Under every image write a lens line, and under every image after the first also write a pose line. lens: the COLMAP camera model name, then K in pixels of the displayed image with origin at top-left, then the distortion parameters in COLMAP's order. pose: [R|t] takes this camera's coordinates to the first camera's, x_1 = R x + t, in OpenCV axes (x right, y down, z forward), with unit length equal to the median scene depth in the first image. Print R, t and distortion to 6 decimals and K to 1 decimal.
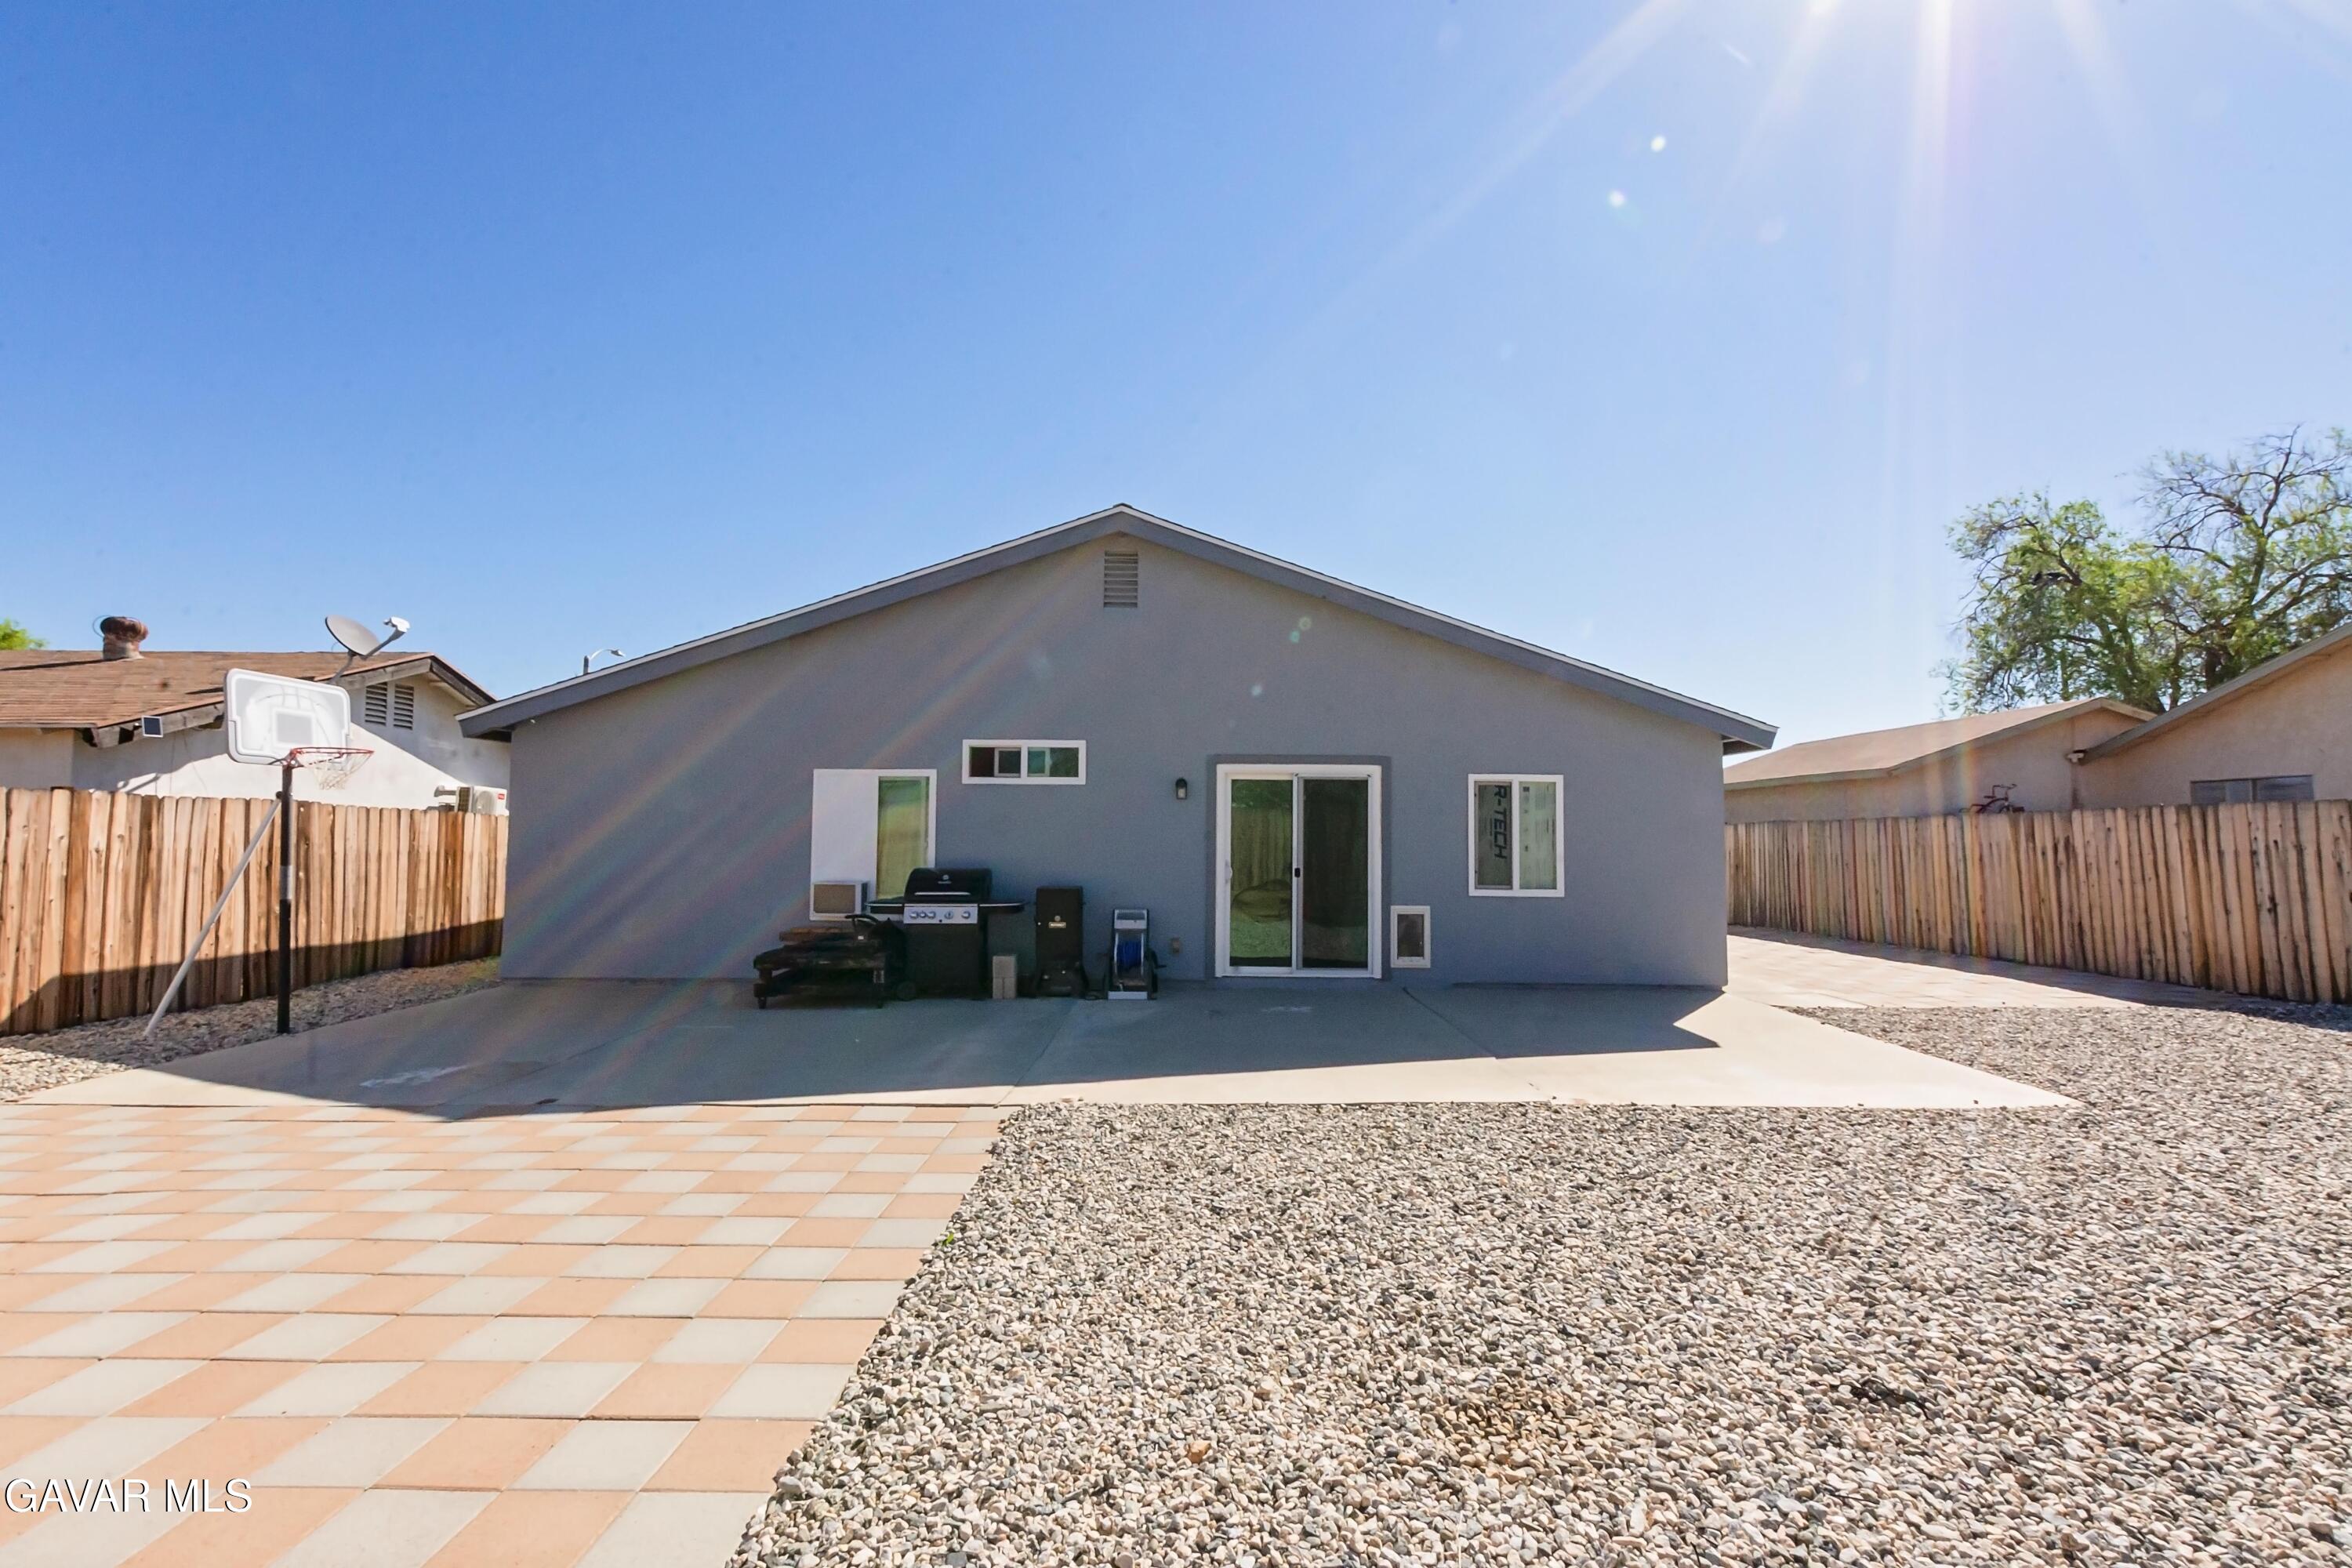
lens RADIAL K [[1041.6, 0, 1180.1], [0, 1041.6, 784.9], [0, 0, 1]] dist [0.005107, -0.002328]
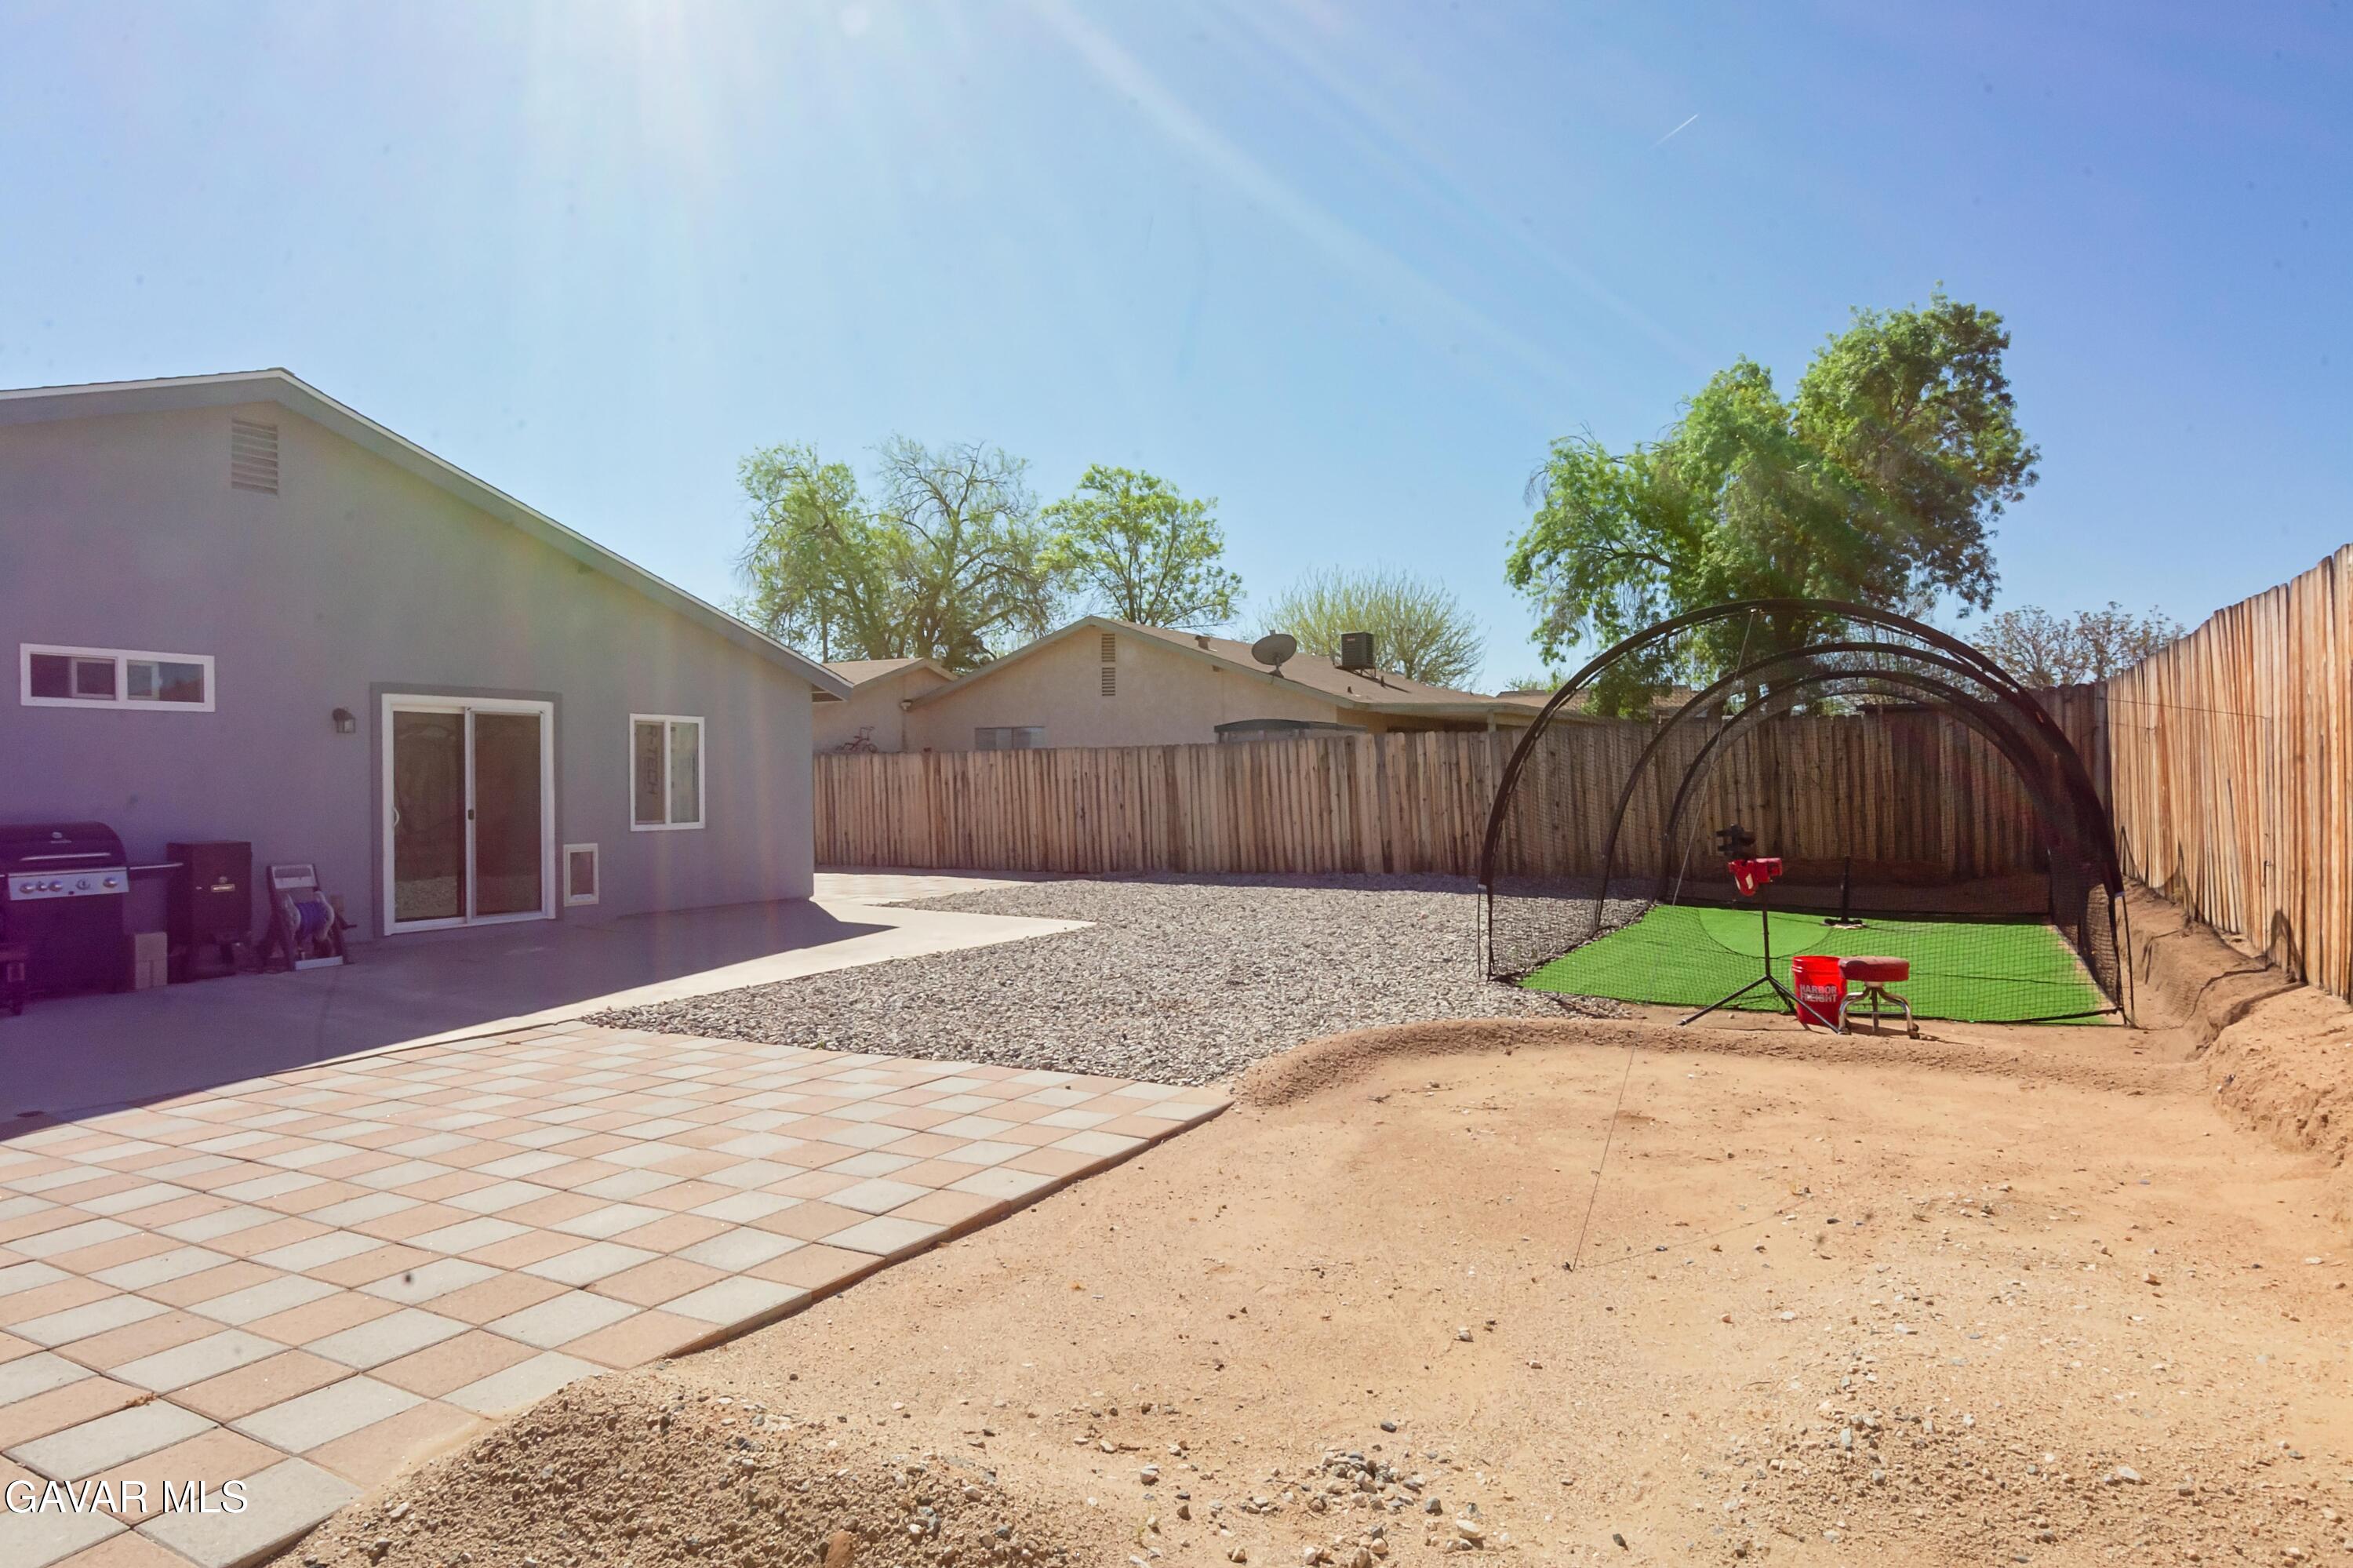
lens RADIAL K [[1350.2, 0, 1171.9], [0, 1350.2, 786.1], [0, 0, 1]] dist [0.006067, -0.003410]
pose [[0.517521, -0.015800, 0.855525, -0.589643], [-0.035295, 0.998584, 0.039793, -0.010761], [-0.854942, -0.050789, 0.516230, -0.150532]]
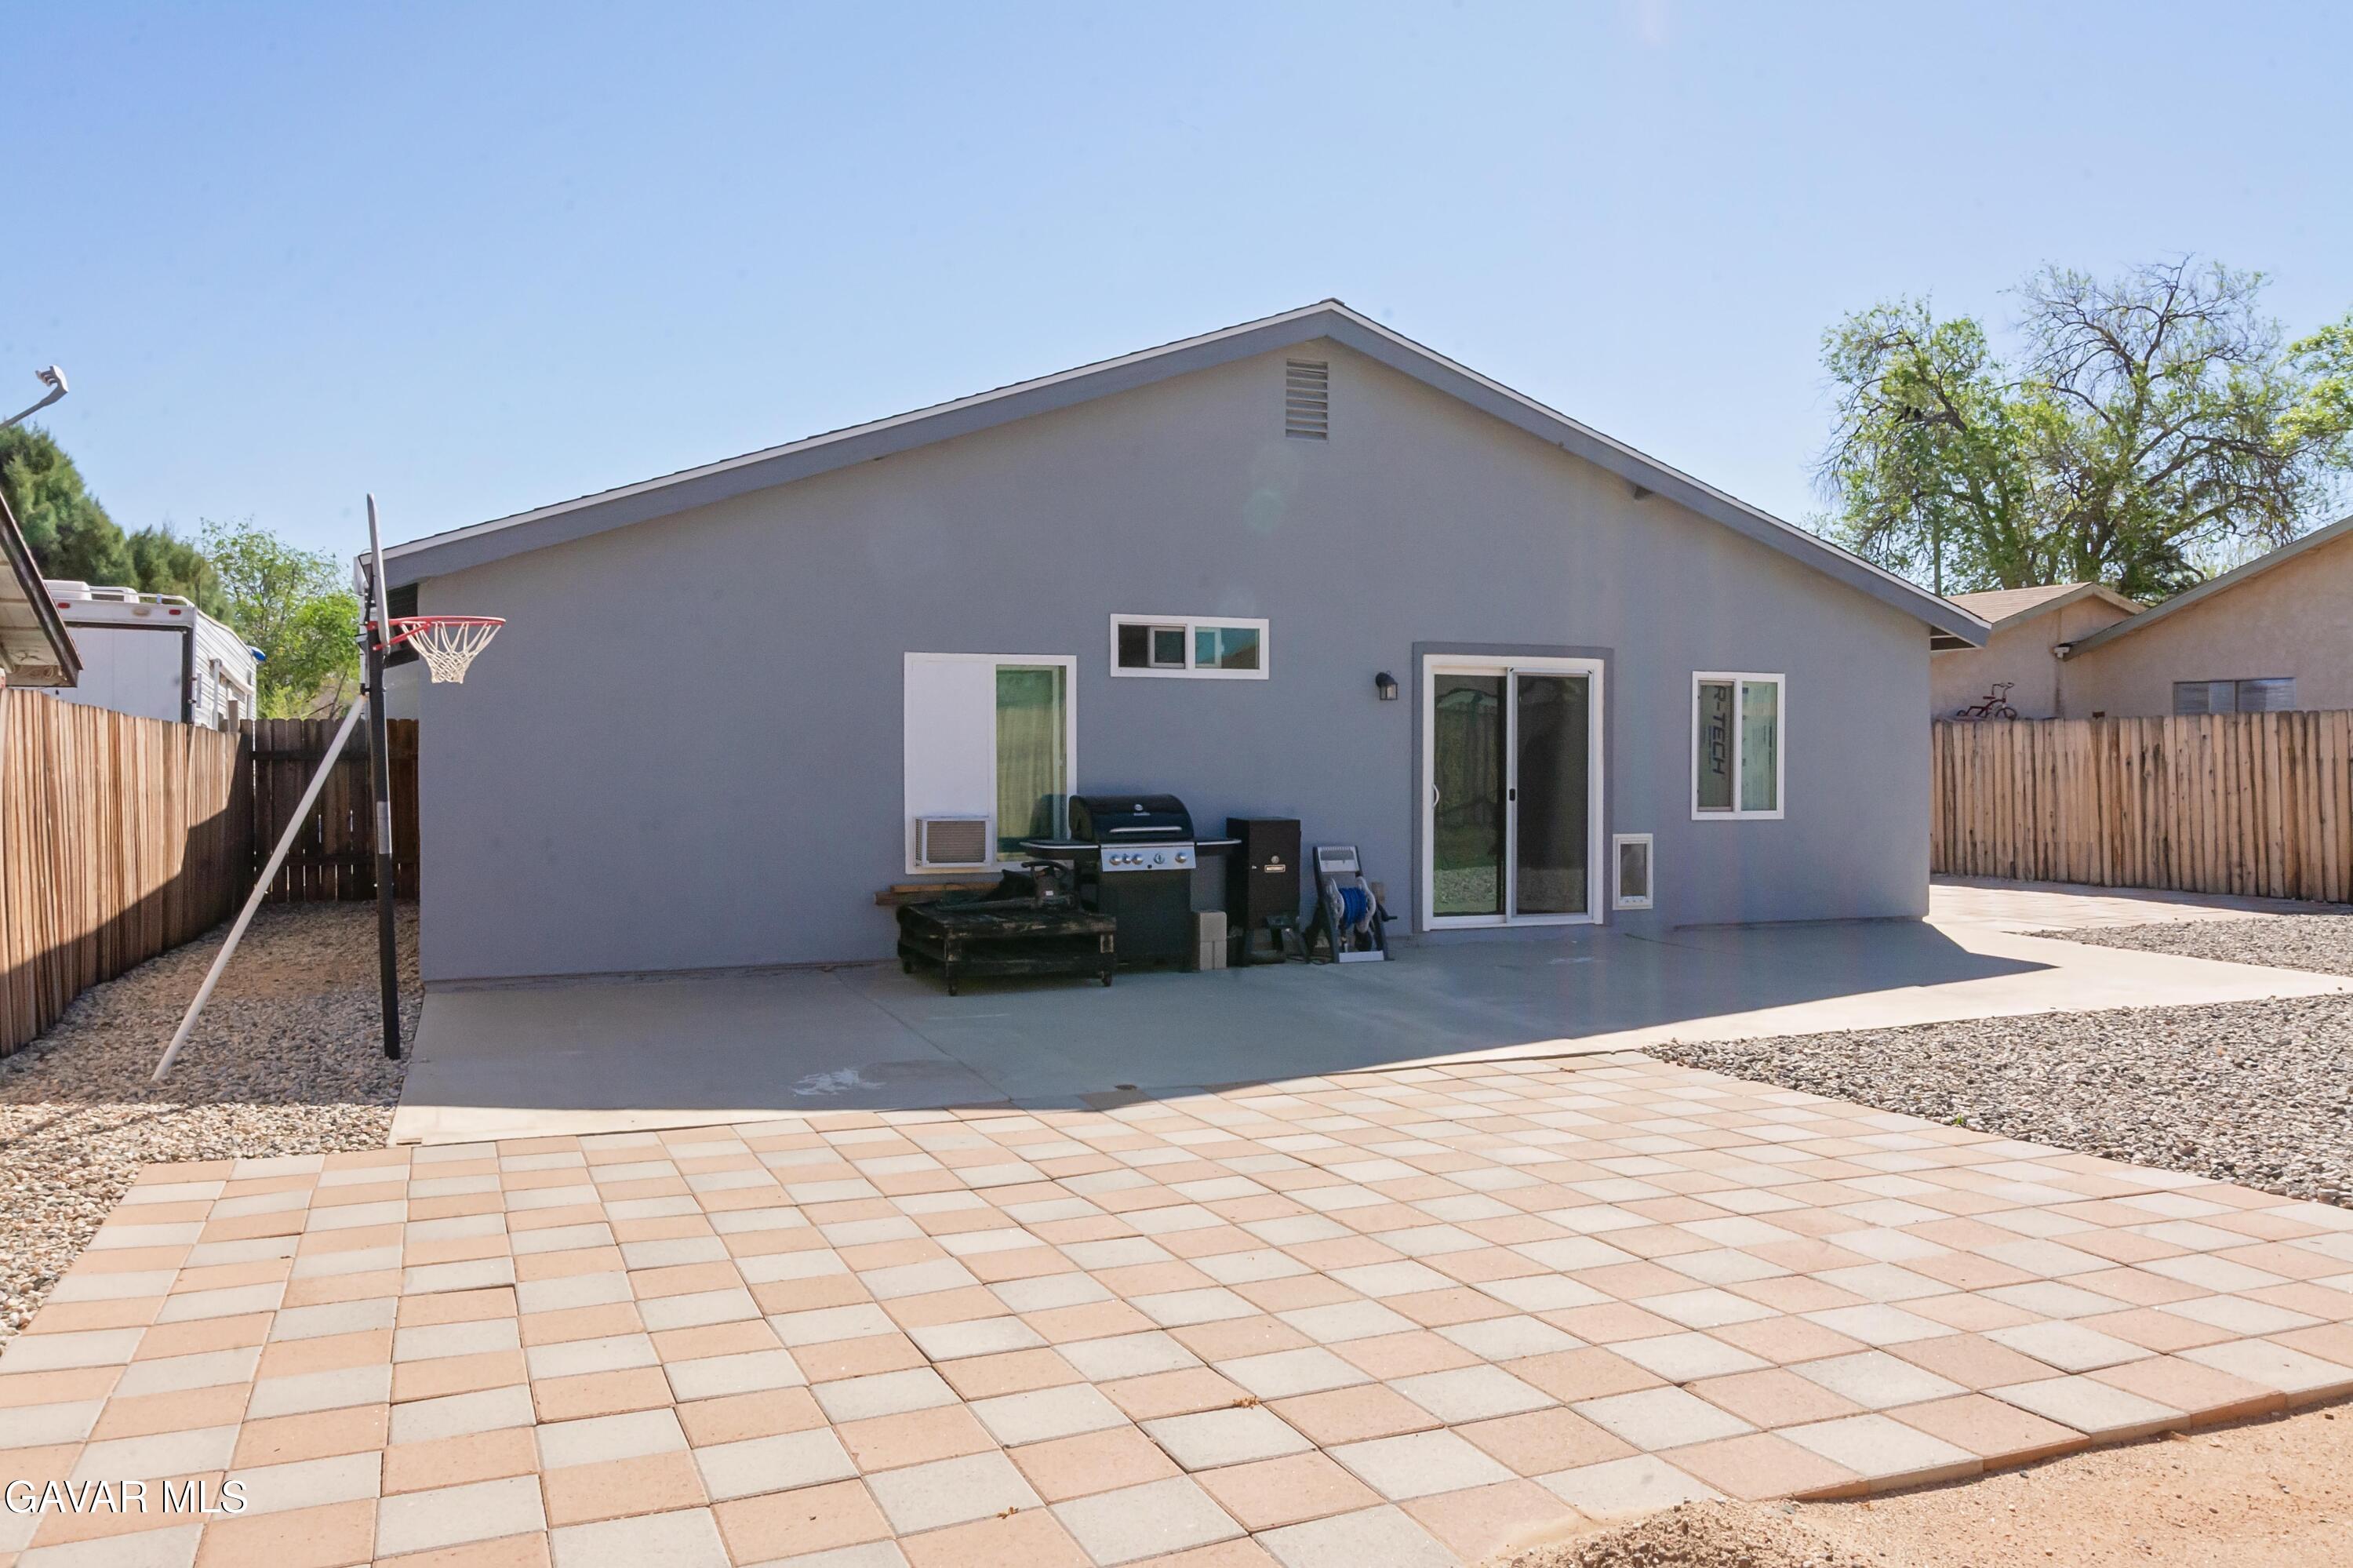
lens RADIAL K [[1769.5, 0, 1206.9], [0, 1769.5, 781.3], [0, 0, 1]] dist [0.001837, -0.001685]
pose [[0.925492, -0.011649, 0.378588, -0.601215], [-0.014368, 0.997728, 0.065823, -0.010218], [-0.378494, -0.066358, 0.923222, -0.140660]]
